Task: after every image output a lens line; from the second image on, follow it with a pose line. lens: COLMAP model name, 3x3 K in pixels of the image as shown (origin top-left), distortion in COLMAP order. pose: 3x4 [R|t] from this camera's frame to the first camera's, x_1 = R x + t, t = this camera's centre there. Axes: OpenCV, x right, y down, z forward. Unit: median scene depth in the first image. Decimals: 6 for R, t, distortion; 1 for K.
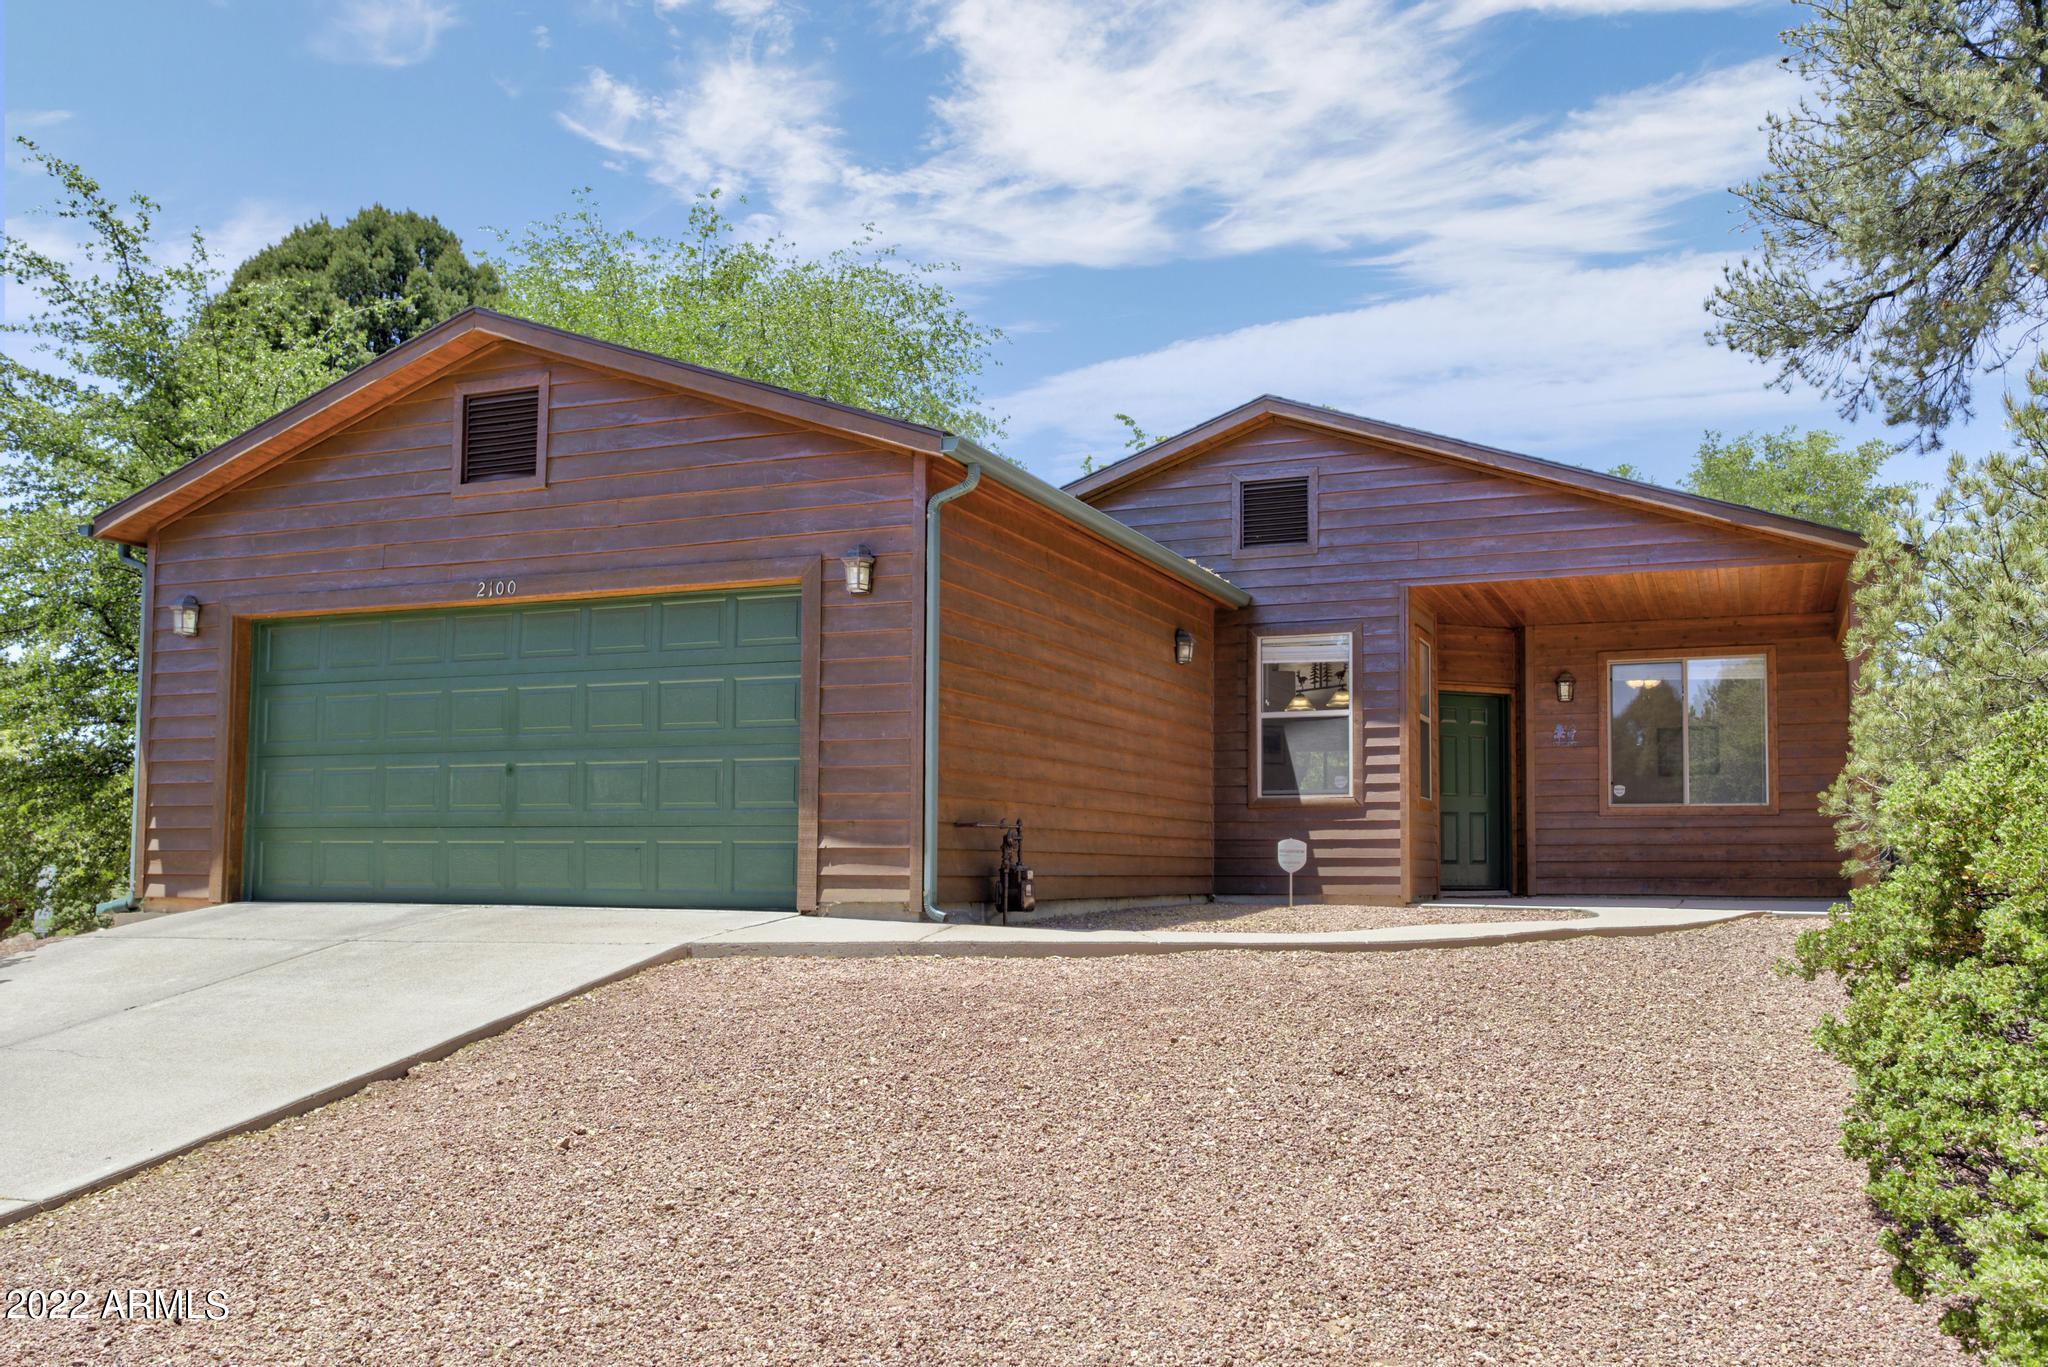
lens RADIAL K [[1638.3, 0, 952.3], [0, 1638.3, 751.0], [0, 0, 1]] dist [0.023309, -0.010225]
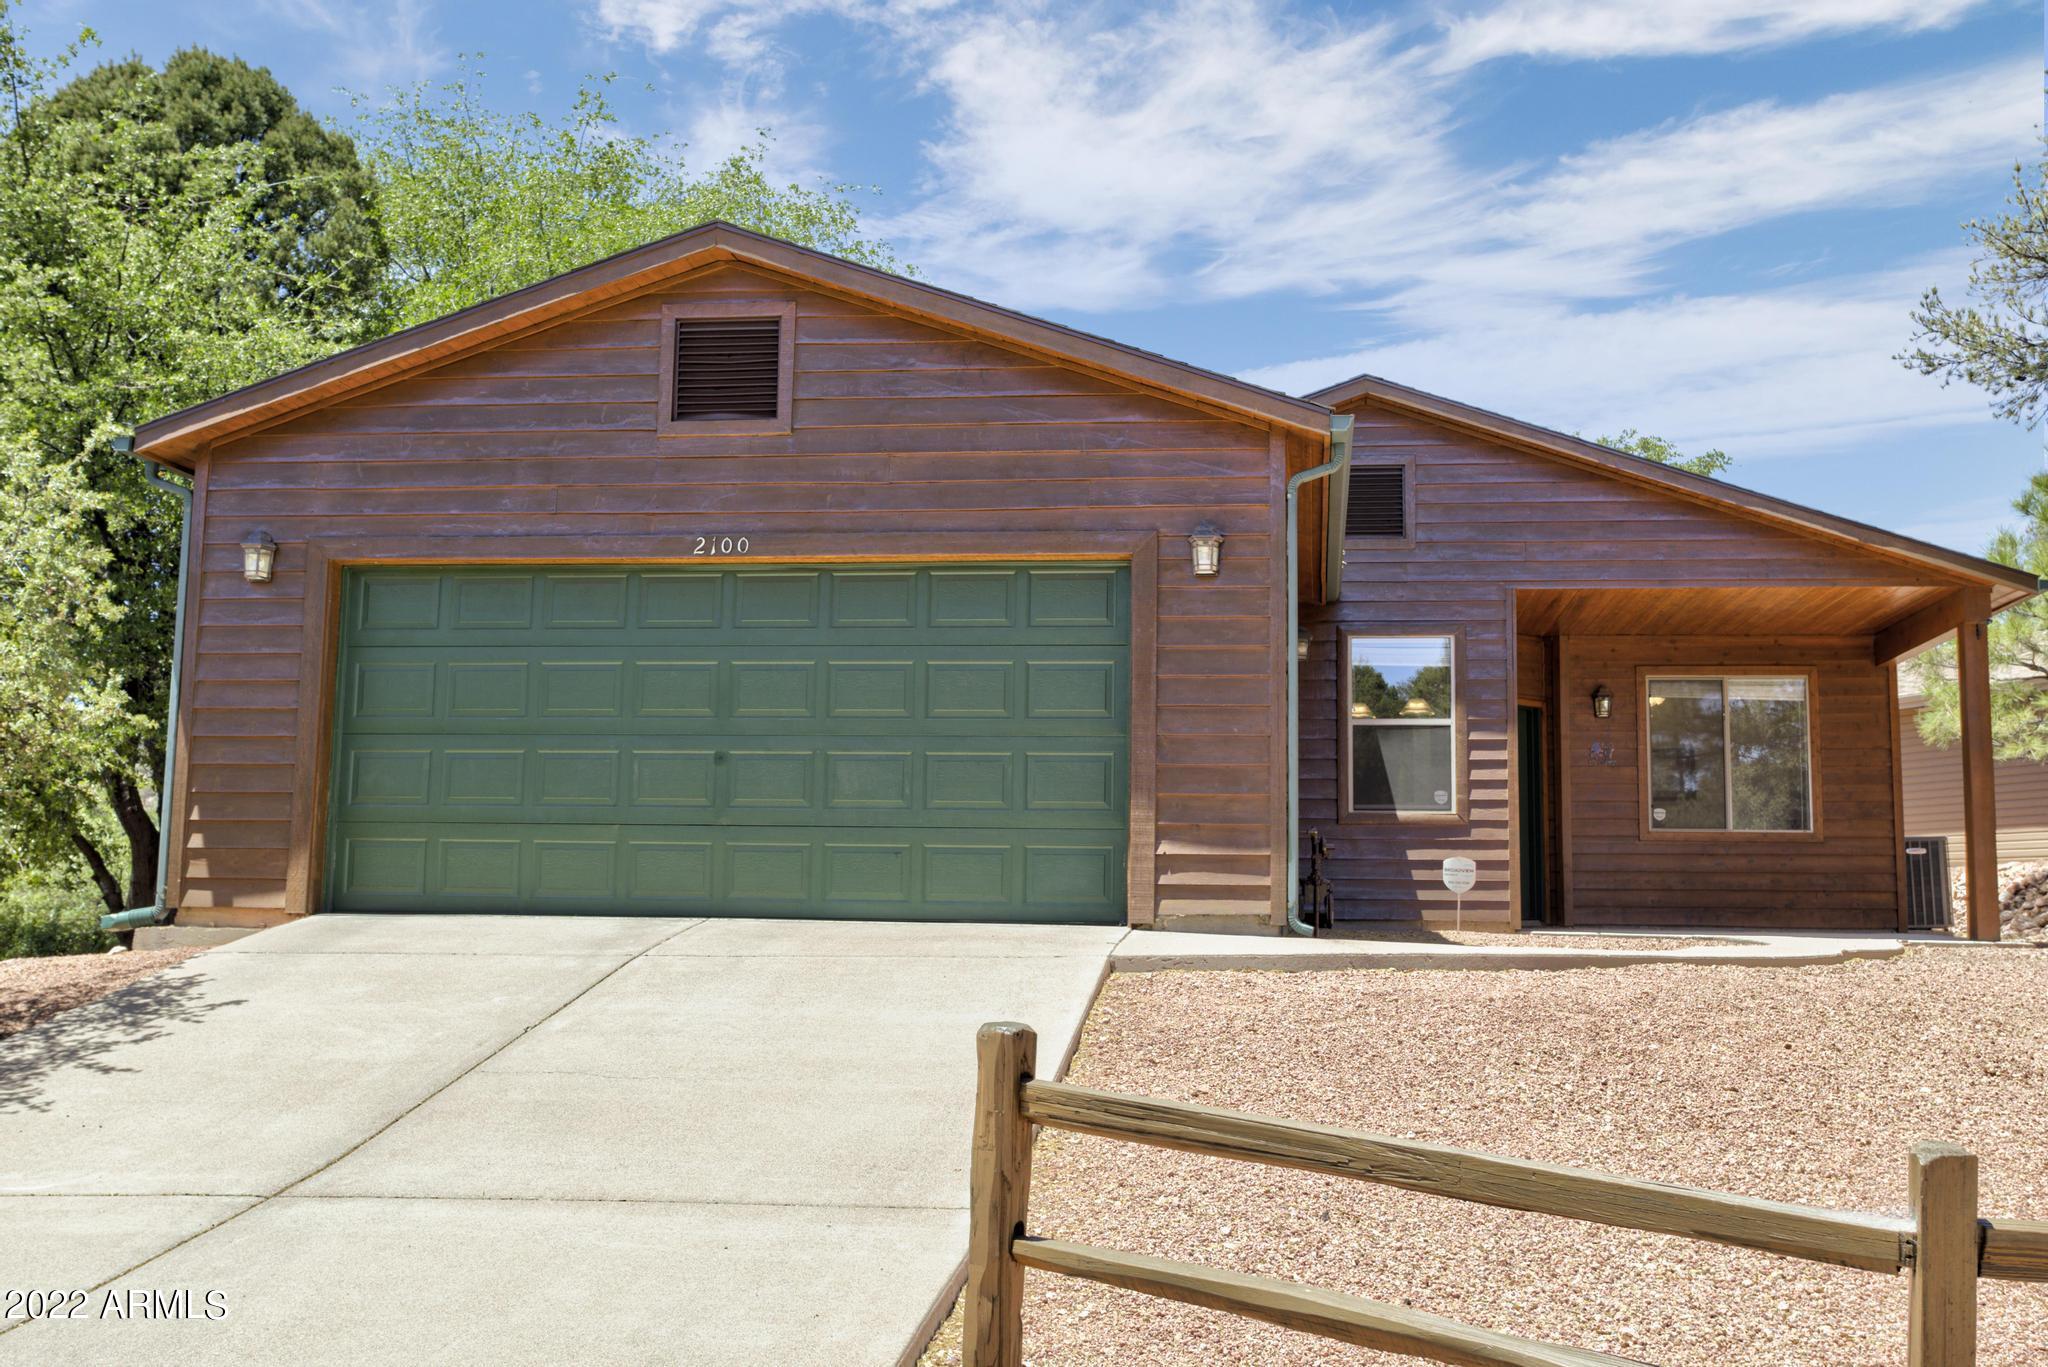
lens RADIAL K [[2044.9, 0, 929.5], [0, 2044.9, 615.3], [0, 0, 1]] dist [0.023447, 0.000000]
pose [[0.968029, 0.044923, 0.246784, -0.406824], [-0.027239, 0.996841, -0.074613, 0.013236], [-0.249356, 0.065505, 0.966194, -0.053913]]
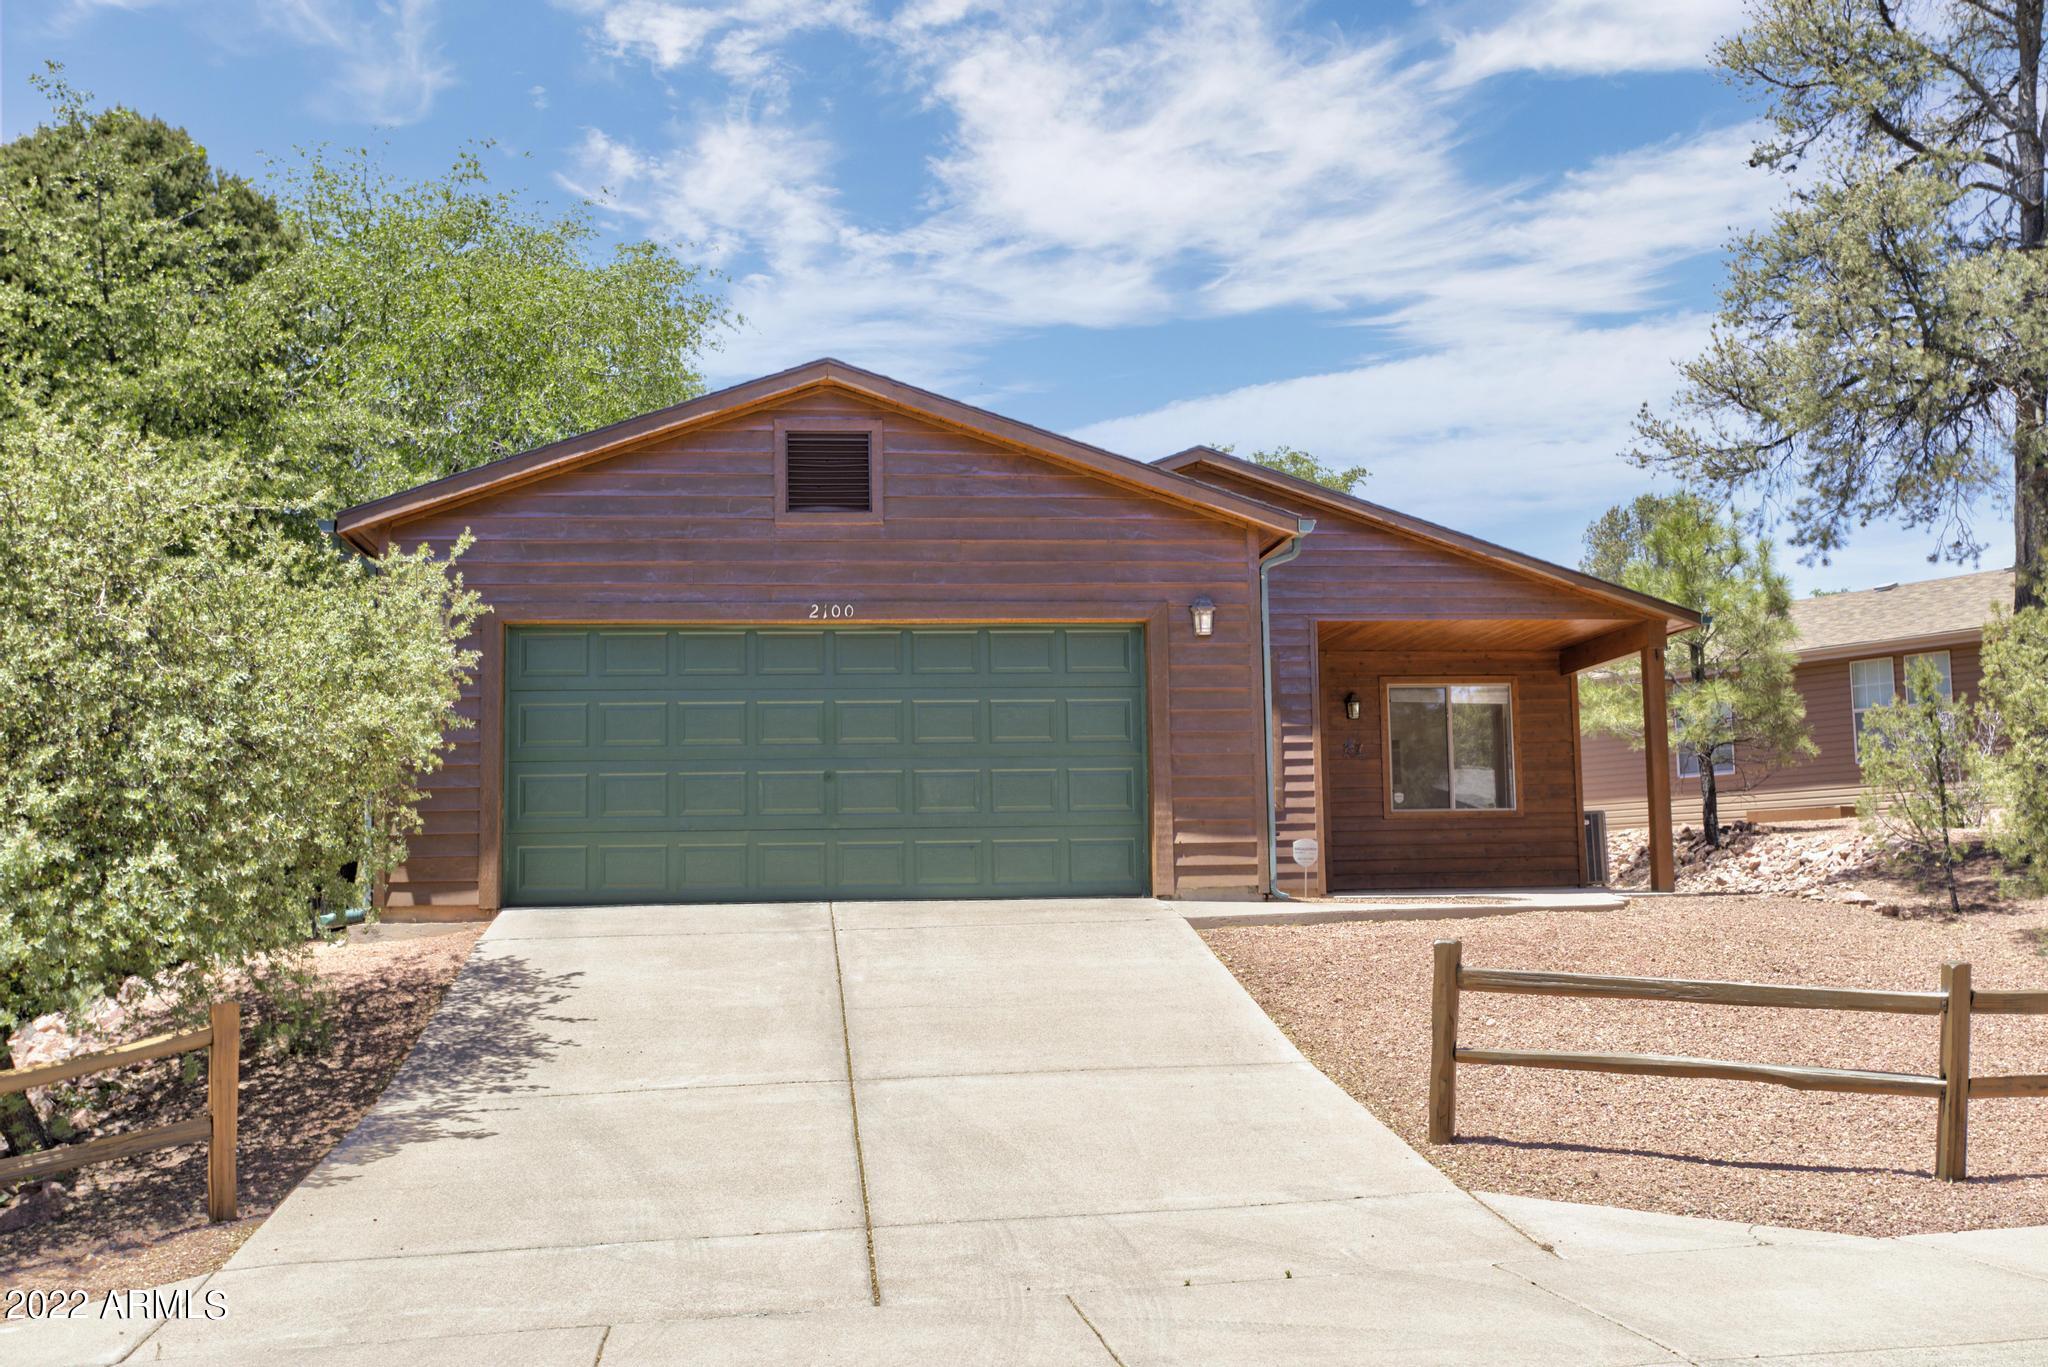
lens RADIAL K [[2205.3, 0, 901.5], [0, 2205.3, 580.7], [0, 0, 1]] dist [0.029374, 0.000000]
pose [[0.890375, 0.044768, 0.453021, -0.848516], [-0.010453, 0.996901, -0.077970, -0.004206], [-0.455108, 0.064687, 0.888084, -0.314801]]
